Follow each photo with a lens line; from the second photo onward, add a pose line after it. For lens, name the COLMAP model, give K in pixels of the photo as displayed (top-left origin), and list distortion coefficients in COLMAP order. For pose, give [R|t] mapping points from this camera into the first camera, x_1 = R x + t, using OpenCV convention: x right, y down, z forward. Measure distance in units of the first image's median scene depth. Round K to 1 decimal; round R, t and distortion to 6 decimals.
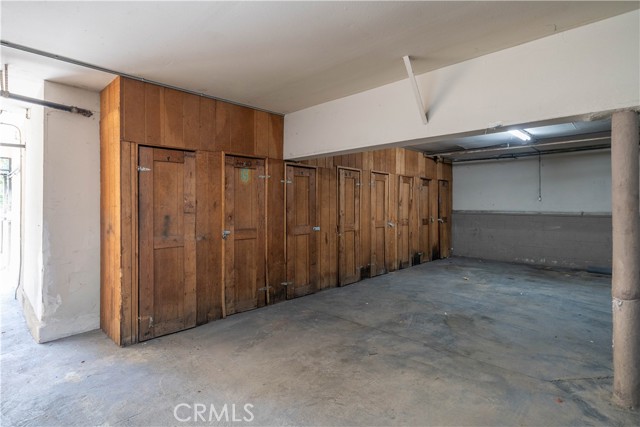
lens RADIAL K [[322.5, 0, 319.4], [0, 322.5, 208.8], [0, 0, 1]] dist [0.002411, 0.000136]
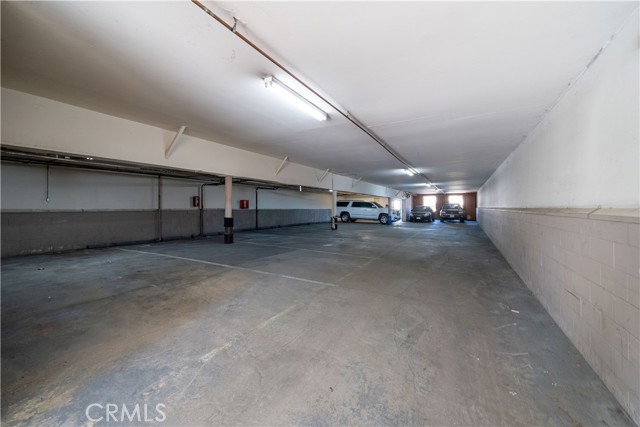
lens RADIAL K [[226.5, 0, 319.8], [0, 226.5, 210.7], [0, 0, 1]] dist [-0.000793, -0.000037]
pose [[-0.231499, -0.011487, 0.972767, -1.114538], [0.000936, 0.999927, 0.012030, 0.008759], [-0.972835, 0.003695, -0.231472, 0.467323]]
